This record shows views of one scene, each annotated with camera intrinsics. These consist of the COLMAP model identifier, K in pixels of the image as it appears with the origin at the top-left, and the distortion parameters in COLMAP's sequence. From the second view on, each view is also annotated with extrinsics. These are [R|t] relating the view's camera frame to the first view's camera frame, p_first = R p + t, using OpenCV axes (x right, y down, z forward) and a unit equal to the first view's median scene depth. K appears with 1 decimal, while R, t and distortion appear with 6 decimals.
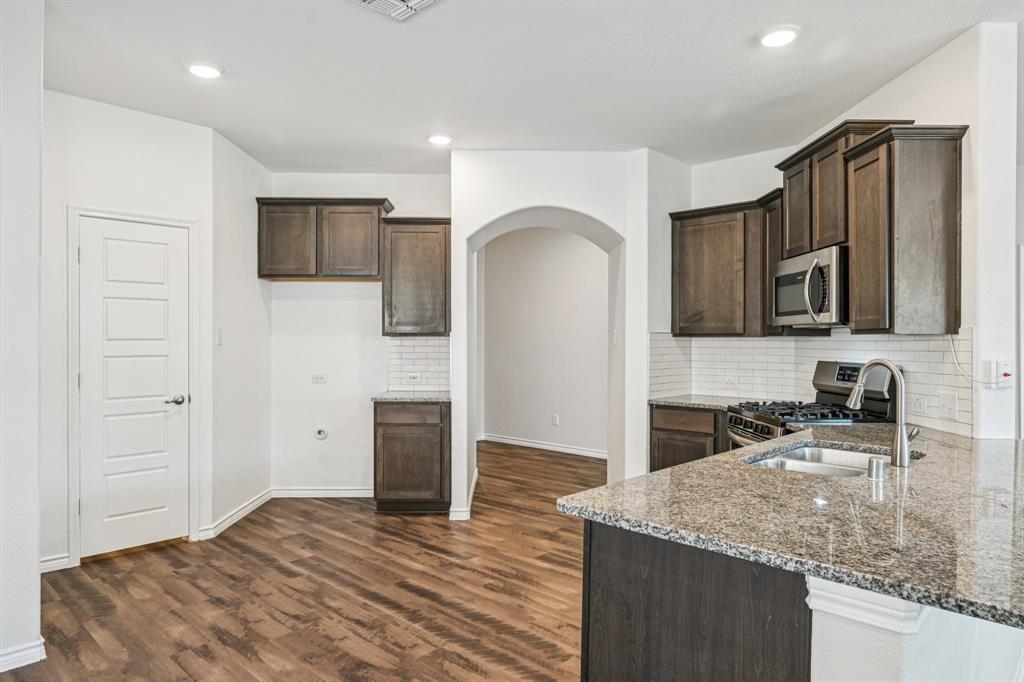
lens RADIAL K [[632.4, 0, 511.0], [0, 632.4, 337.0], [0, 0, 1]] dist [-0.000078, 0.000120]
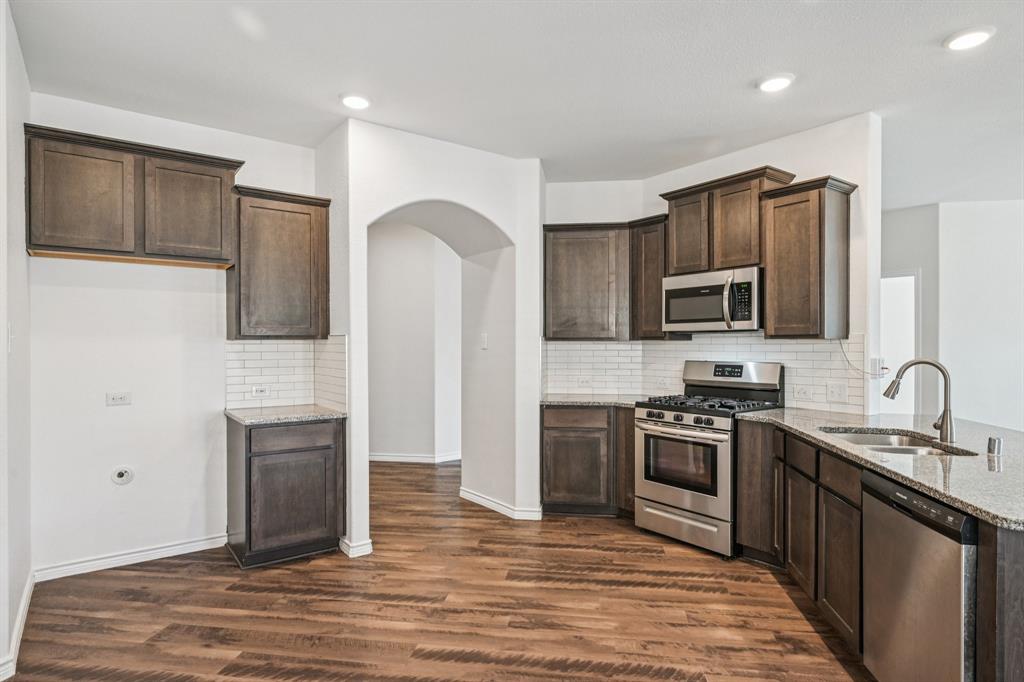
lens RADIAL K [[563.0, 0, 512.7], [0, 563.0, 344.5], [0, 0, 1]] dist [0.001086, -0.000617]
pose [[0.818079, -0.002921, 0.575099, -0.353107], [-0.001029, 0.999978, 0.006544, 0.000092], [-0.575105, -0.005945, 0.818058, 0.265519]]
